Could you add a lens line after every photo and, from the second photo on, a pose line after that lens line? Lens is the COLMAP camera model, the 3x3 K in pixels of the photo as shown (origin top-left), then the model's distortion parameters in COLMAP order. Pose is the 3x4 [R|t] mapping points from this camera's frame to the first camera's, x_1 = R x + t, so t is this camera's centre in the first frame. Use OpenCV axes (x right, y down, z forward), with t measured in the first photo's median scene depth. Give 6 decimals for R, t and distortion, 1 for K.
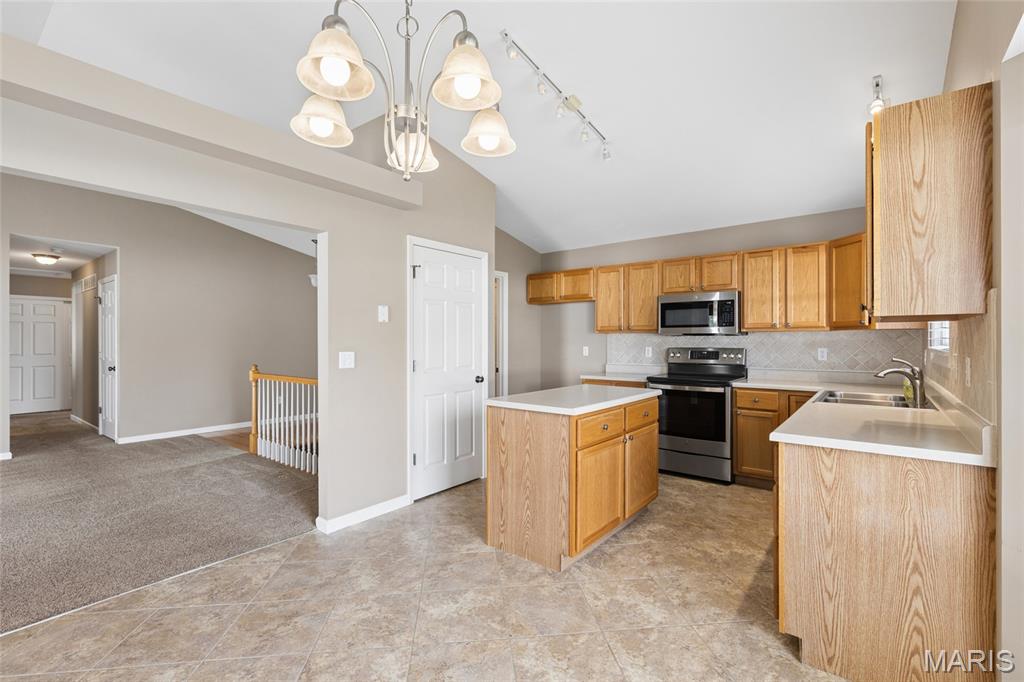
lens RADIAL K [[459.7, 0, 516.3], [0, 459.7, 338.4], [0, 0, 1]] dist [0.003871, -0.001087]
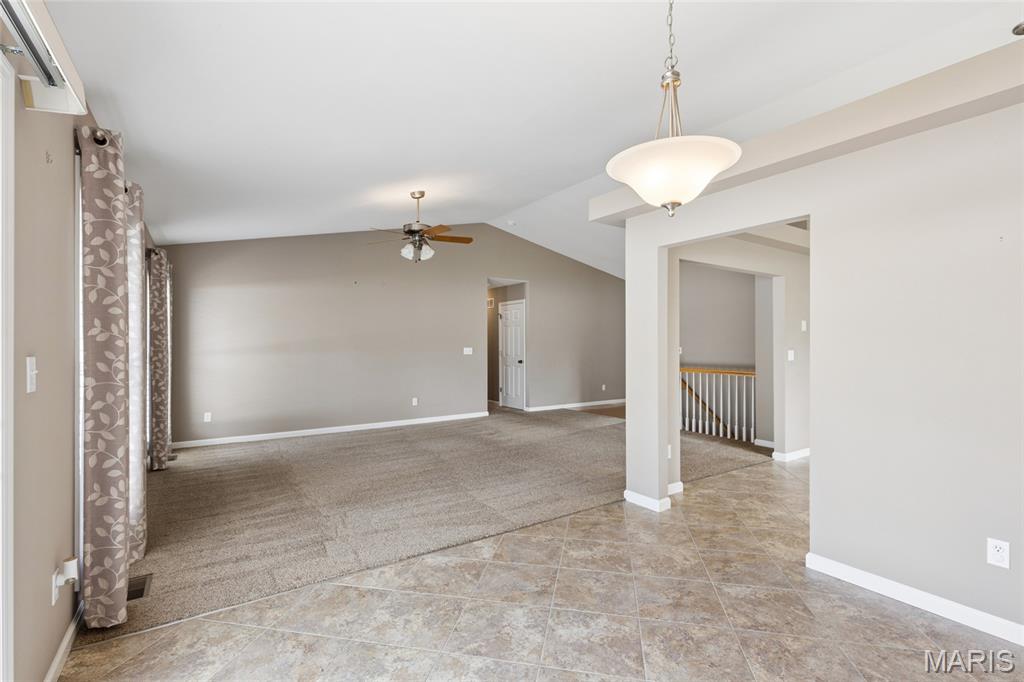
lens RADIAL K [[459.7, 0, 510.4], [0, 459.7, 342.8], [0, 0, 1]] dist [0.003871, -0.001087]
pose [[0.951889, 0.000129, -0.306442, -0.796230], [0.001213, 0.999990, 0.004189, -0.004887], [0.306440, -0.004359, 0.951880, -0.803278]]
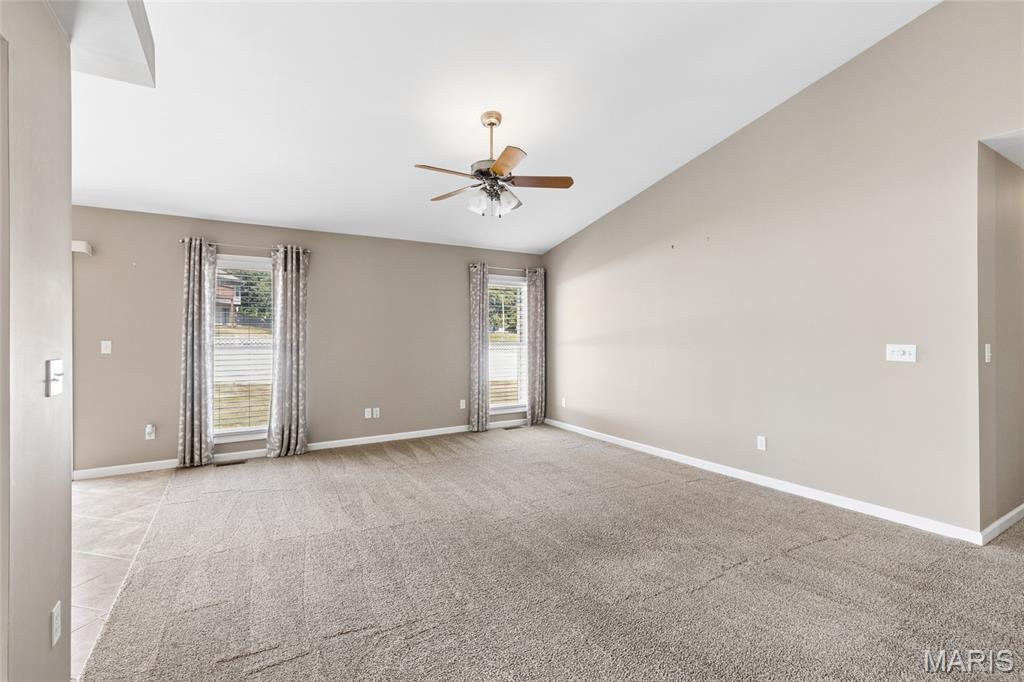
lens RADIAL K [[459.7, 0, 508.3], [0, 459.7, 335.7], [0, 0, 1]] dist [0.003871, -0.001087]
pose [[-0.345534, 0.002072, -0.938404, -0.567870], [0.008931, 0.999960, -0.001081, 0.007387], [0.938364, -0.008754, -0.345538, 1.005371]]
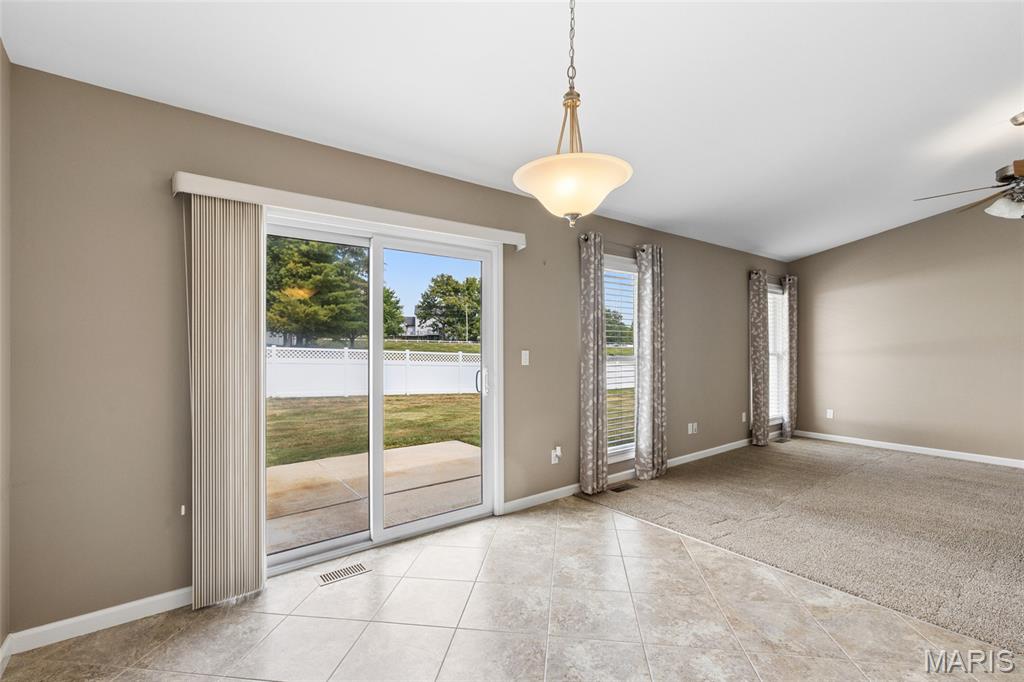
lens RADIAL K [[459.7, 0, 512.4], [0, 459.7, 343.4], [0, 0, 1]] dist [0.003871, -0.001087]
pose [[-0.235704, -0.003217, -0.971820, -0.303139], [0.007264, 0.999961, -0.005072, -0.001174], [0.971798, -0.008254, -0.235671, -0.279521]]
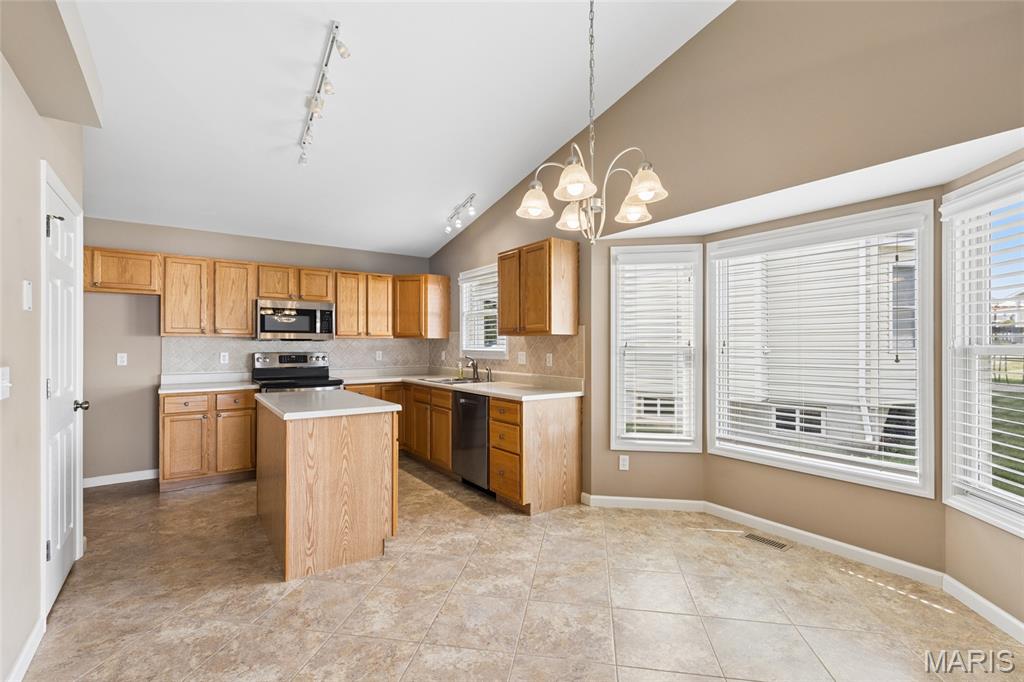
lens RADIAL K [[459.7, 0, 509.1], [0, 459.7, 342.6], [0, 0, 1]] dist [0.003871, -0.001087]
pose [[0.281833, 0.006504, 0.959441, -0.692833], [-0.005190, 0.999973, -0.005254, 0.001186], [-0.959449, -0.003499, 0.281859, 0.314282]]
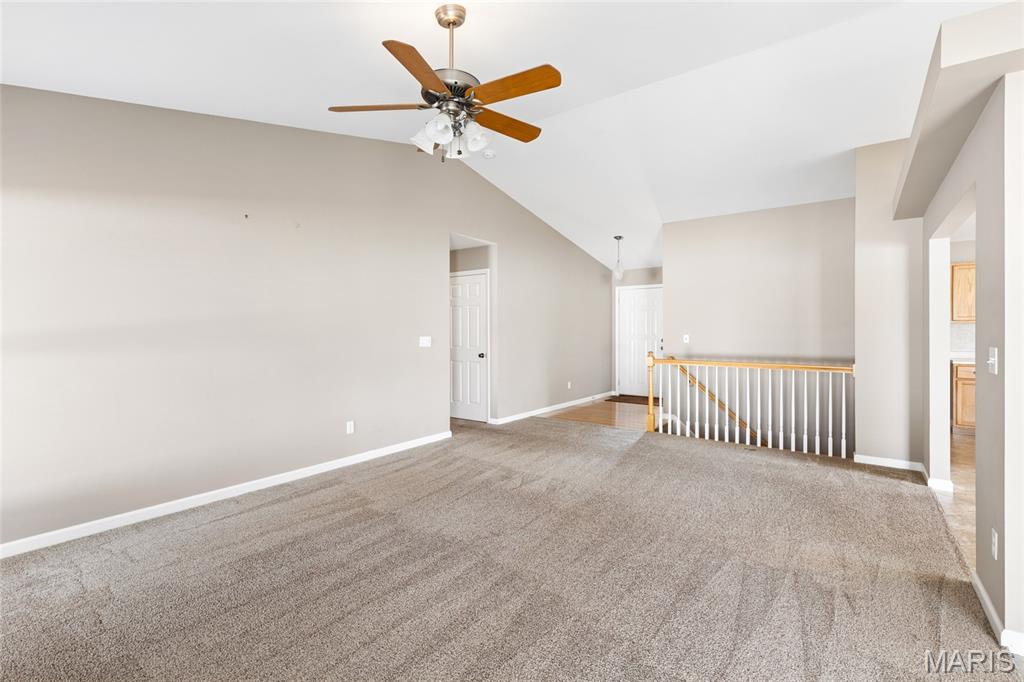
lens RADIAL K [[459.7, 0, 506.8], [0, 459.7, 331.6], [0, 0, 1]] dist [0.003871, -0.001087]
pose [[0.999777, 0.000596, 0.021112, -1.505128], [-0.000767, 0.999967, 0.008084, 0.001298], [-0.021106, -0.008099, 0.999744, -0.156135]]
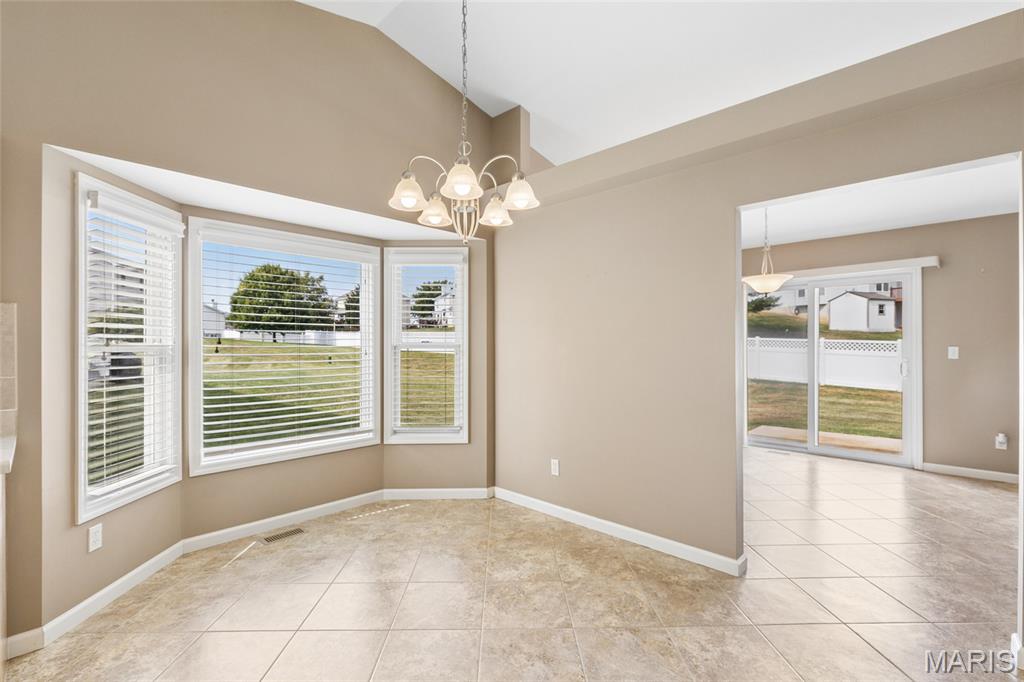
lens RADIAL K [[459.7, 0, 516.2], [0, 459.7, 341.6], [0, 0, 1]] dist [0.003871, -0.001087]
pose [[-0.995396, 0.001914, 0.095834, -0.214514], [0.001058, 0.999959, -0.008986, 0.005460], [-0.095847, -0.008843, -0.995357, 0.982435]]
